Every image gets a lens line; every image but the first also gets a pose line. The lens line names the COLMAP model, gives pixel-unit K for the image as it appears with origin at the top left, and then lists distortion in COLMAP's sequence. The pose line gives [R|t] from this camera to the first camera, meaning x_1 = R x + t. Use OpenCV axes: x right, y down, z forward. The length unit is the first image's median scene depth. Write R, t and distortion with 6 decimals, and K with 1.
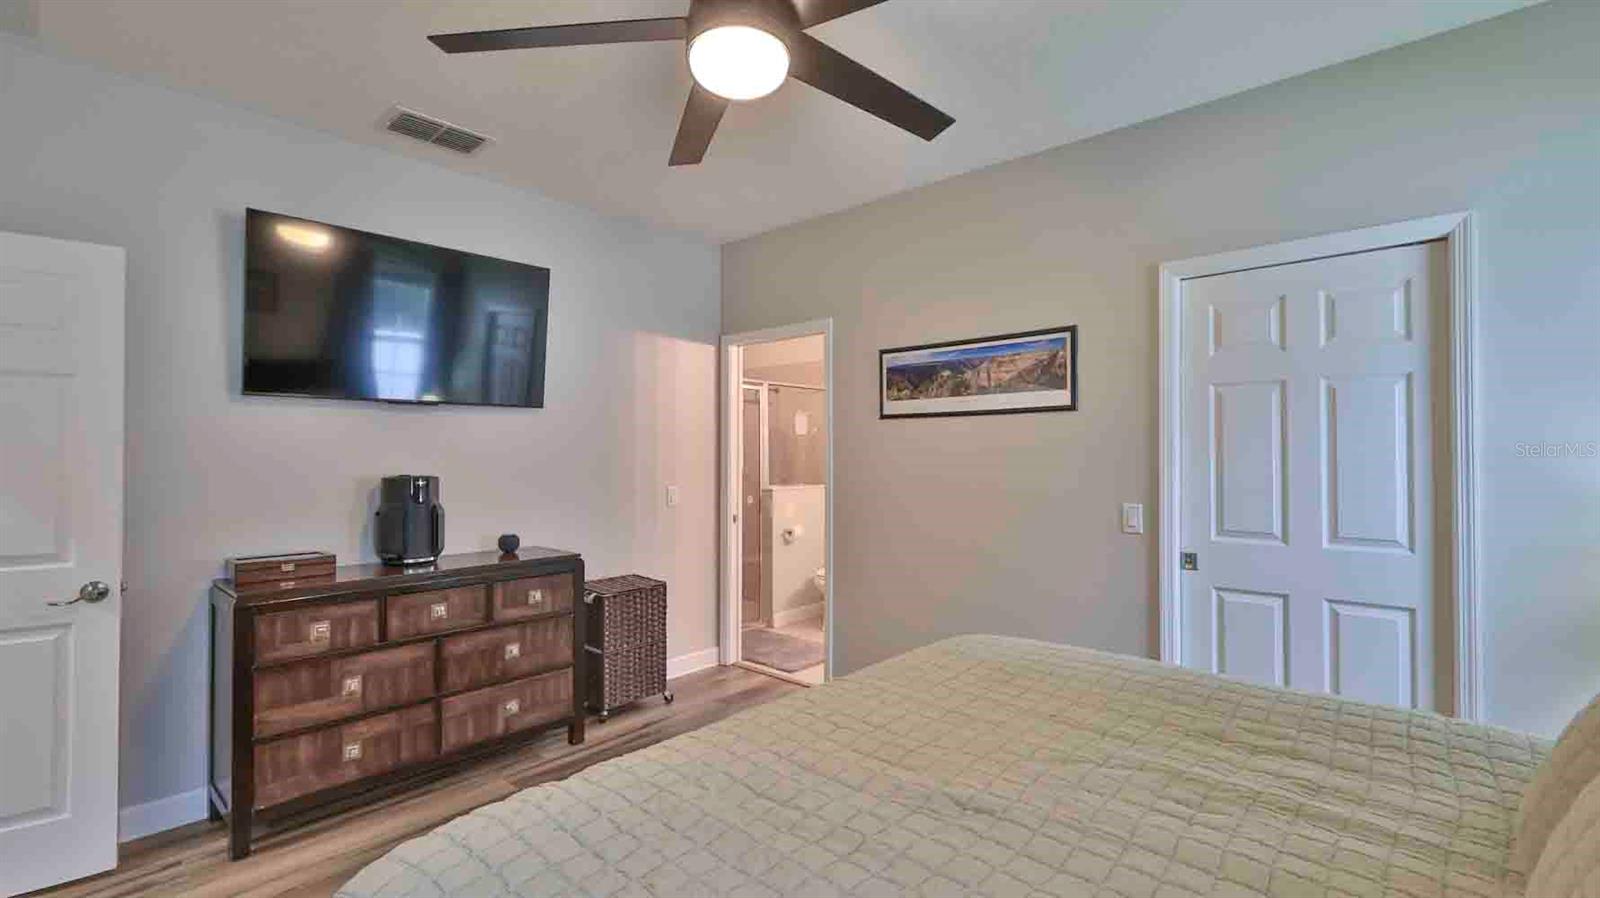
lens RADIAL K [[699.7, 0, 800.0], [0, 699.7, 449.0], [0, 0, 1]] dist [-0.000862, -0.000127]
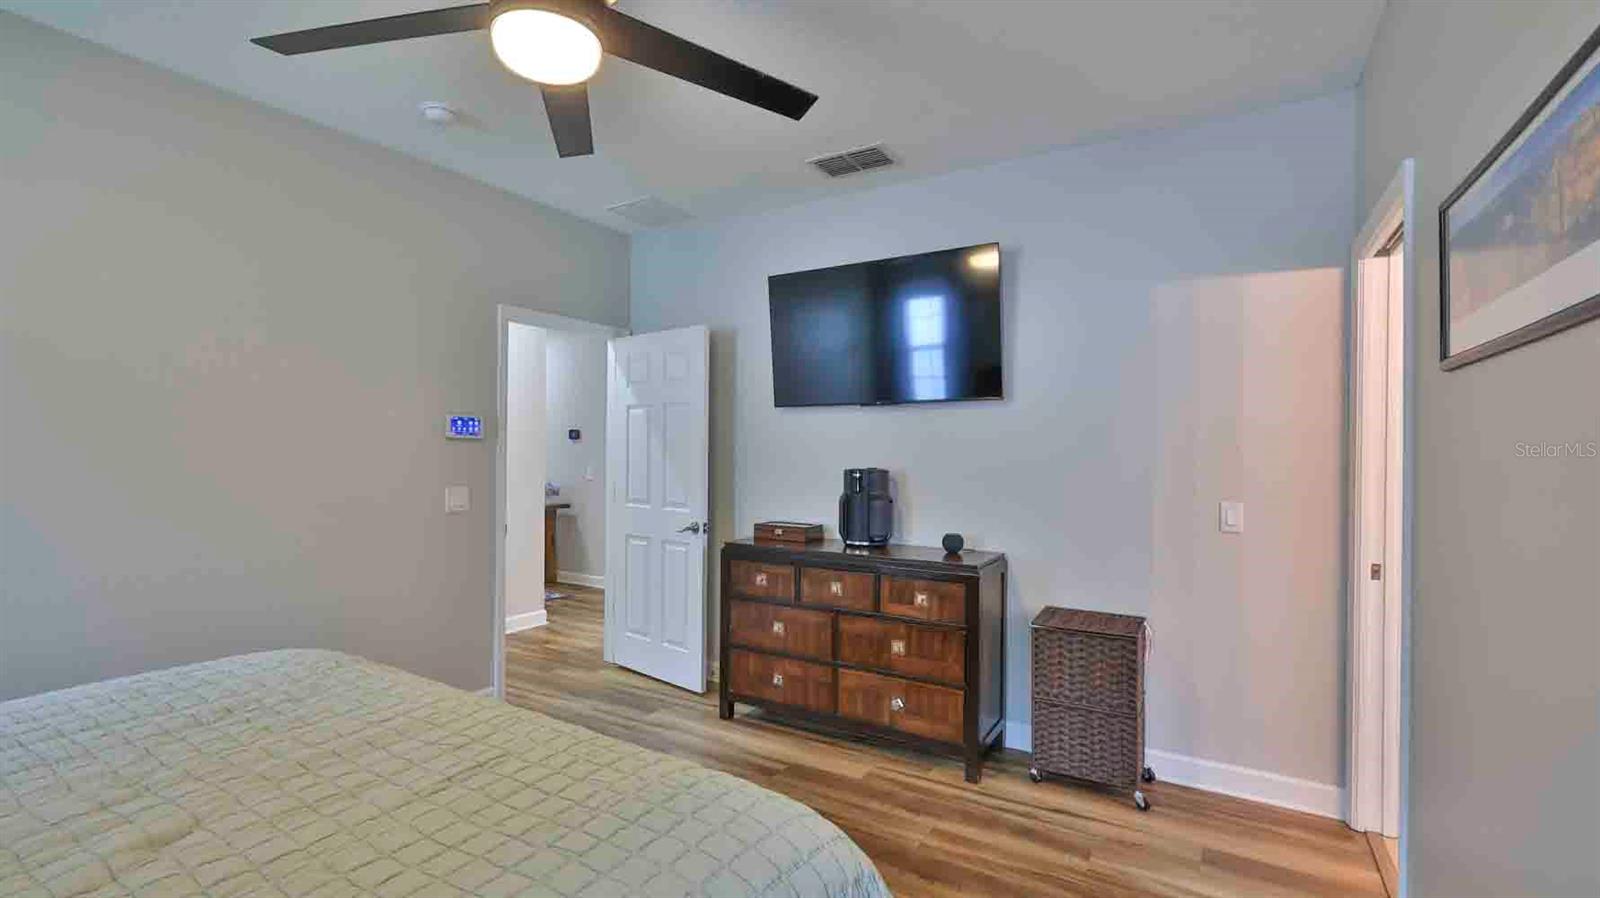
lens RADIAL K [[714.4, 0, 800.0], [0, 714.4, 449.0], [0, 0, 1]] dist [-0.000399, -0.000064]
pose [[0.189300, 0.004796, -0.981908, 0.568016], [-0.002083, 0.999988, 0.004483, 0.001396], [0.981917, 0.001196, 0.189308, 0.680471]]
